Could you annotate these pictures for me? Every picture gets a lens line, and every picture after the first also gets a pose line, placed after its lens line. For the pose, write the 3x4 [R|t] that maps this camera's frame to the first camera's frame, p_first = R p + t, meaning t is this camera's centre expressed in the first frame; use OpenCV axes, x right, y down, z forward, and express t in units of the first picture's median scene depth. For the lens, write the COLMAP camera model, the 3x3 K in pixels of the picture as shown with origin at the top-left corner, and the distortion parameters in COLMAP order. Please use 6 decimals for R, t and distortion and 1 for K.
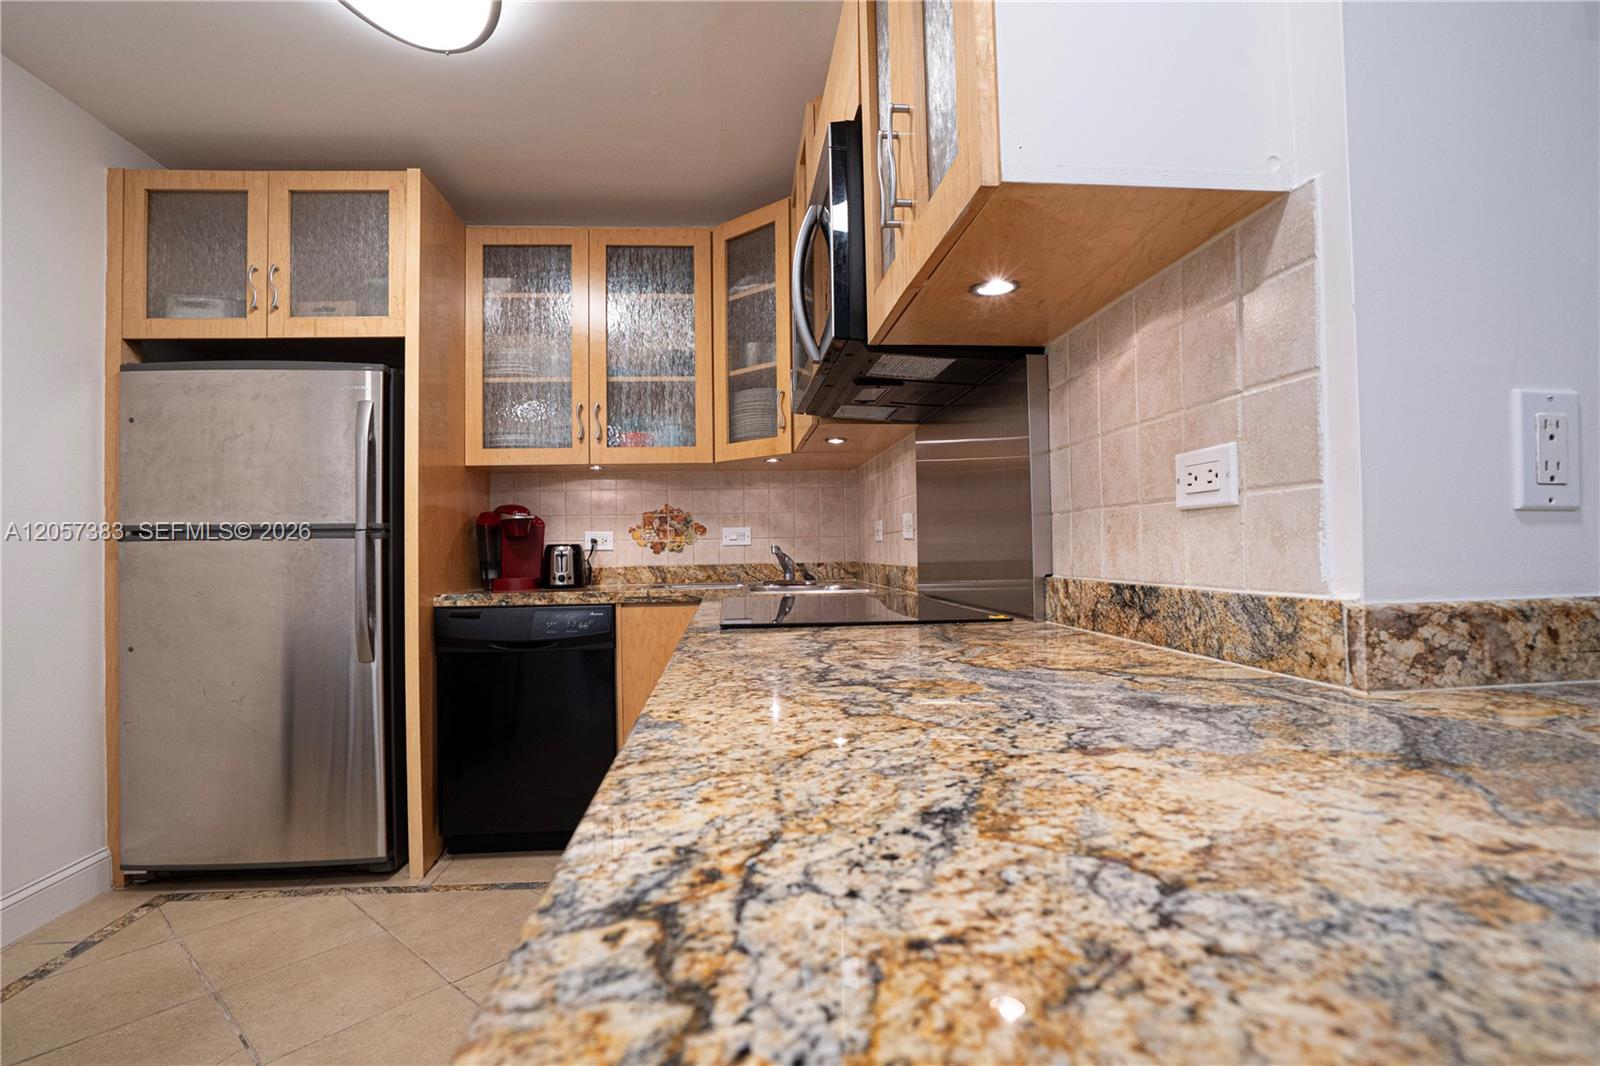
lens RADIAL K [[737.3, 0, 795.2], [0, 737.3, 531.6], [0, 0, 1]] dist [-0.063877, 0.027757]
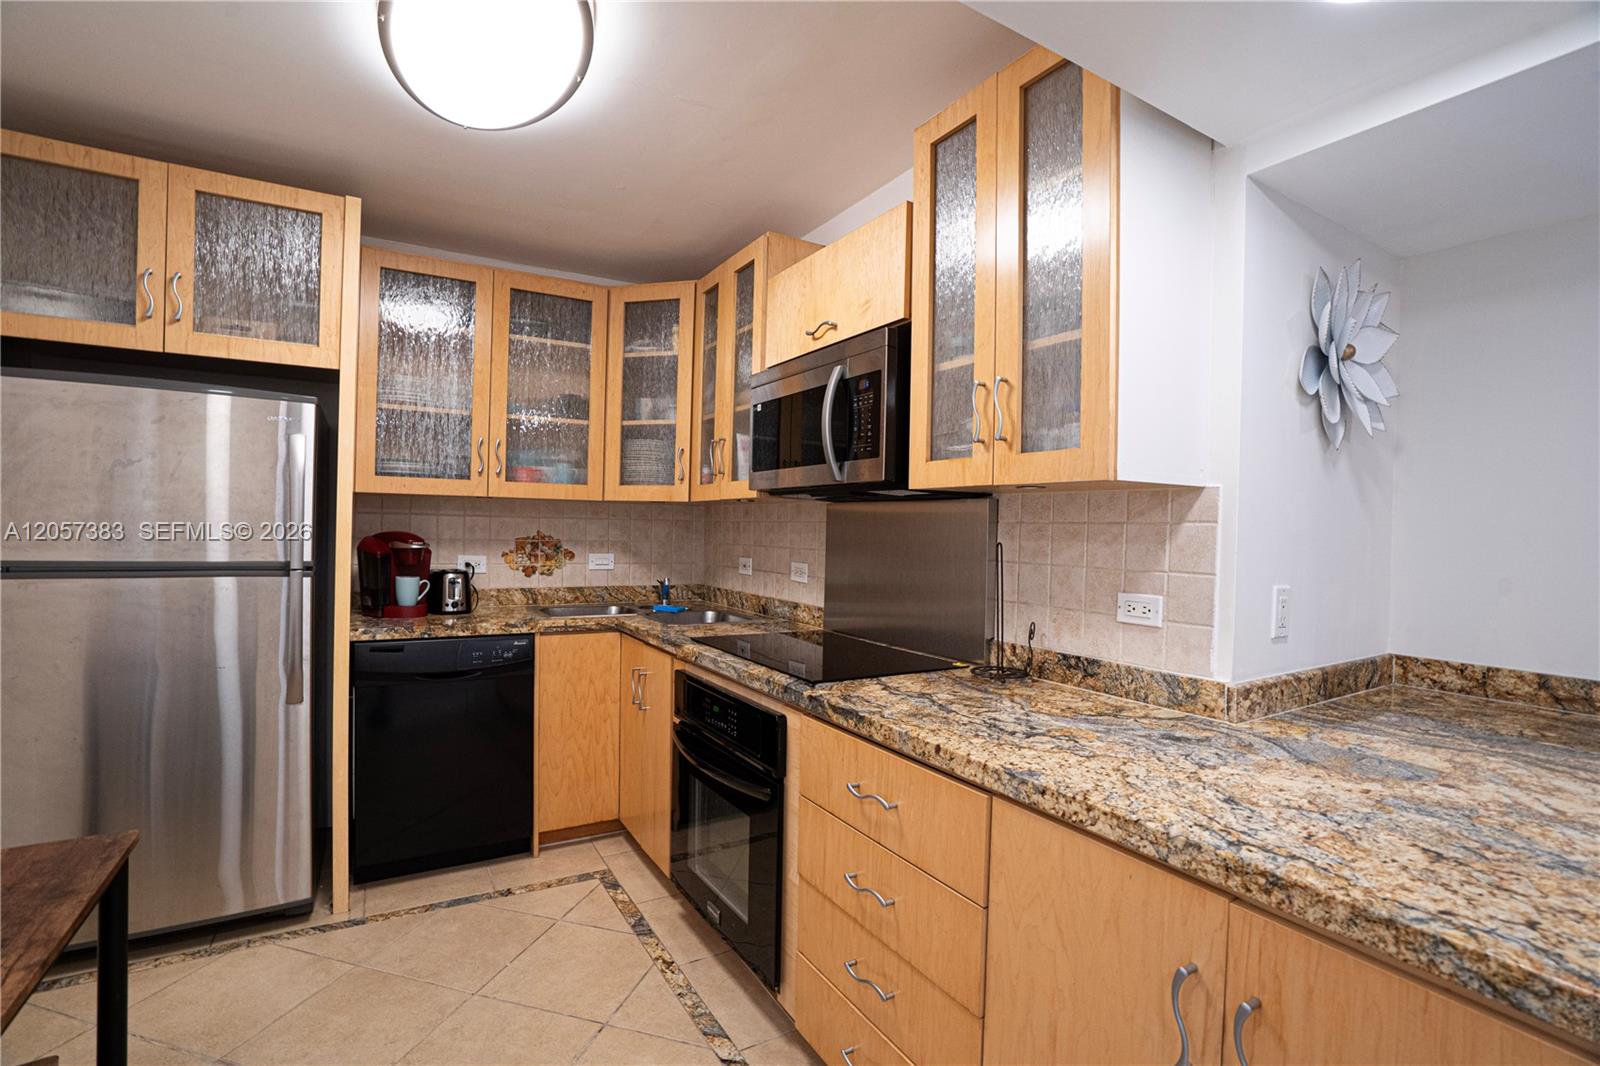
lens RADIAL K [[711.5, 0, 767.6], [0, 711.5, 531.0], [0, 0, 1]] dist [-0.051931, 0.017794]
pose [[0.912203, 0.033129, 0.408397, -0.396025], [-0.044919, 0.998804, 0.019309, -0.097590], [-0.407269, -0.035959, 0.912600, -0.108004]]
